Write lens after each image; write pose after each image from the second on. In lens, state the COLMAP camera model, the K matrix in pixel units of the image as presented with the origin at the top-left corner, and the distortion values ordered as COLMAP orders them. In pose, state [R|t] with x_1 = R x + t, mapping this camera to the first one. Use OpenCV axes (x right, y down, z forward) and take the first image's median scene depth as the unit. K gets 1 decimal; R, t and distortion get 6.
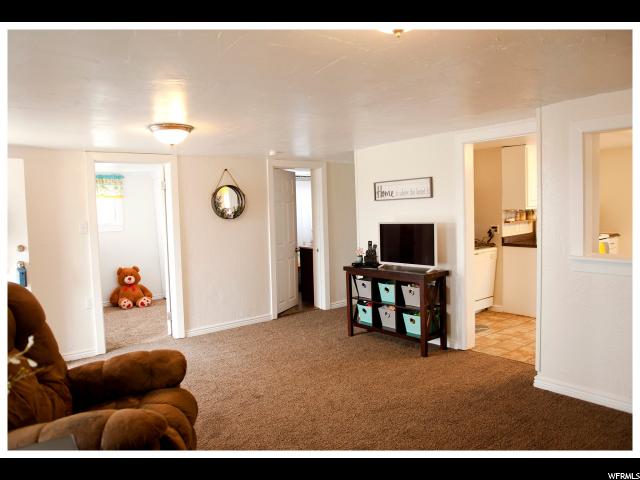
lens RADIAL K [[413.8, 0, 321.4], [0, 413.8, 239.3], [0, 0, 1]] dist [-0.045677, -0.001183]
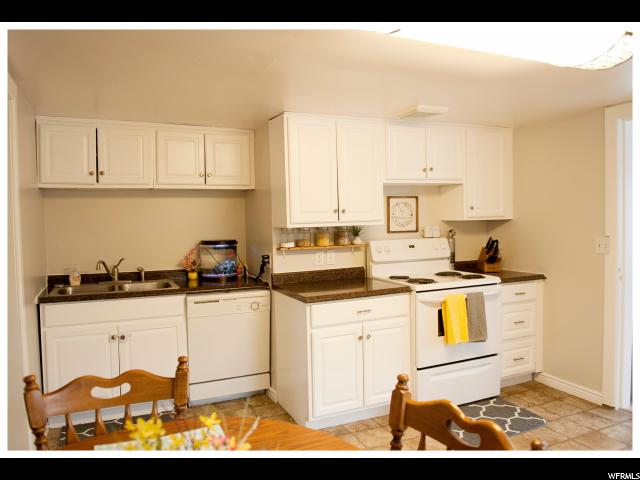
lens RADIAL K [[413.8, 0, 321.4], [0, 413.8, 239.3], [0, 0, 1]] dist [-0.045677, -0.001183]
pose [[0.975627, 0.029179, -0.217487, 0.634976], [-0.035604, 0.999036, -0.025680, -0.042110], [0.216528, 0.032798, 0.975725, 0.445272]]
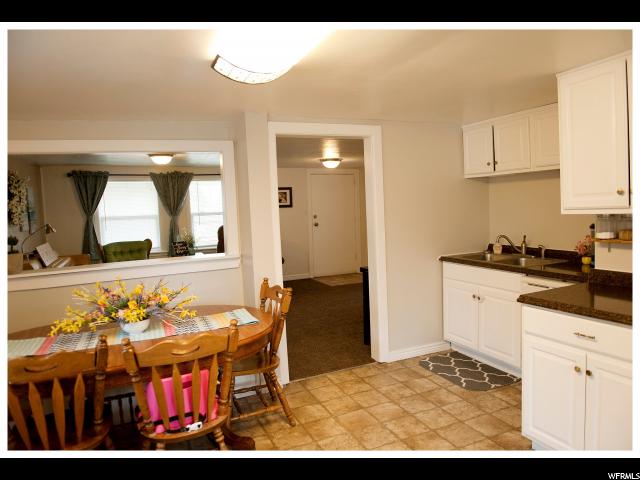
lens RADIAL K [[413.8, 0, 321.4], [0, 413.8, 239.3], [0, 0, 1]] dist [-0.045677, -0.001183]
pose [[-0.190321, 0.122133, -0.974095, 0.966269], [-0.028123, 0.991146, 0.129766, -0.094087], [0.981319, 0.052092, -0.185201, 0.794837]]
